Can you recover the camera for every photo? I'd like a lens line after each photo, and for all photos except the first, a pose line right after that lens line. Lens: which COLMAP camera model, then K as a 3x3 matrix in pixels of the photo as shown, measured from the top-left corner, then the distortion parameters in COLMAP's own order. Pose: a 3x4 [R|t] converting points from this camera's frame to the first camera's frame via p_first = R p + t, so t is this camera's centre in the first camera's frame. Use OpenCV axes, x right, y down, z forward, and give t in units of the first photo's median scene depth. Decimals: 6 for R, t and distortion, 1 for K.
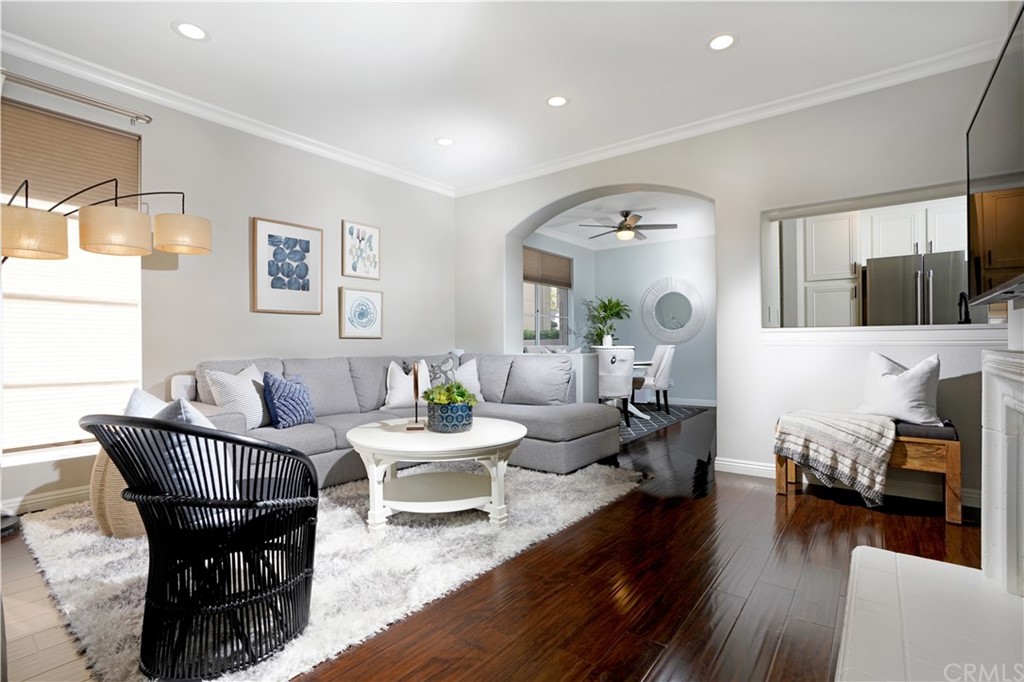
lens RADIAL K [[511.9, 0, 512.0], [0, 511.9, 341.0], [0, 0, 1]] dist [-0.005764, -0.000327]
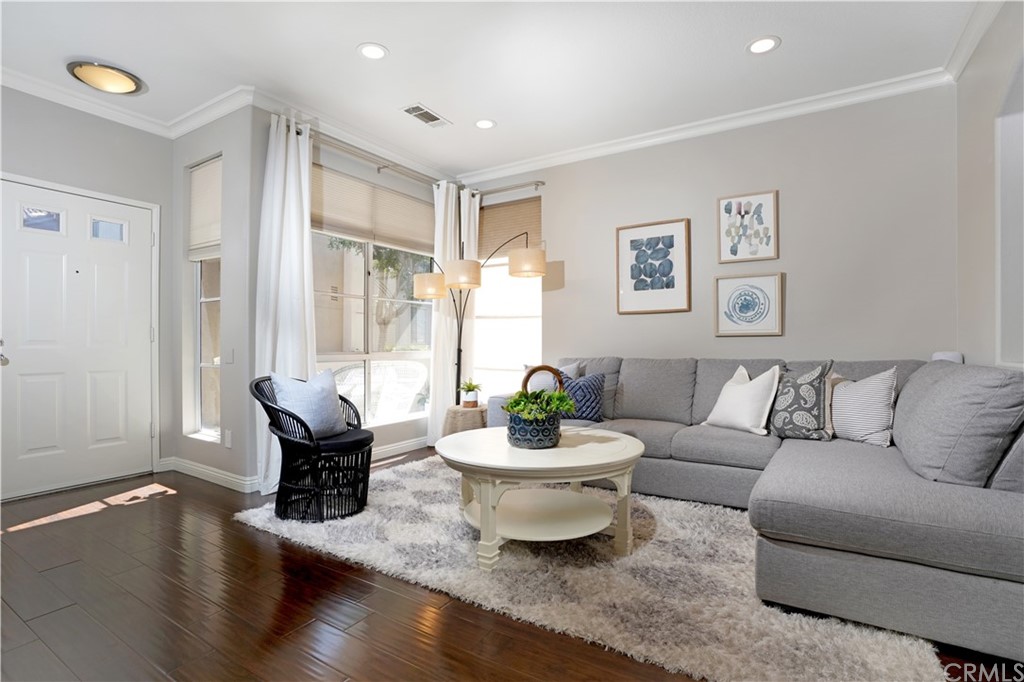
lens RADIAL K [[511.9, 0, 512.0], [0, 511.9, 341.0], [0, 0, 1]] dist [-0.005764, -0.000327]
pose [[0.081711, 0.004219, -0.996647, 0.534826], [0.013167, 0.999899, 0.005312, -0.008548], [0.996569, -0.013557, 0.081647, 0.634812]]
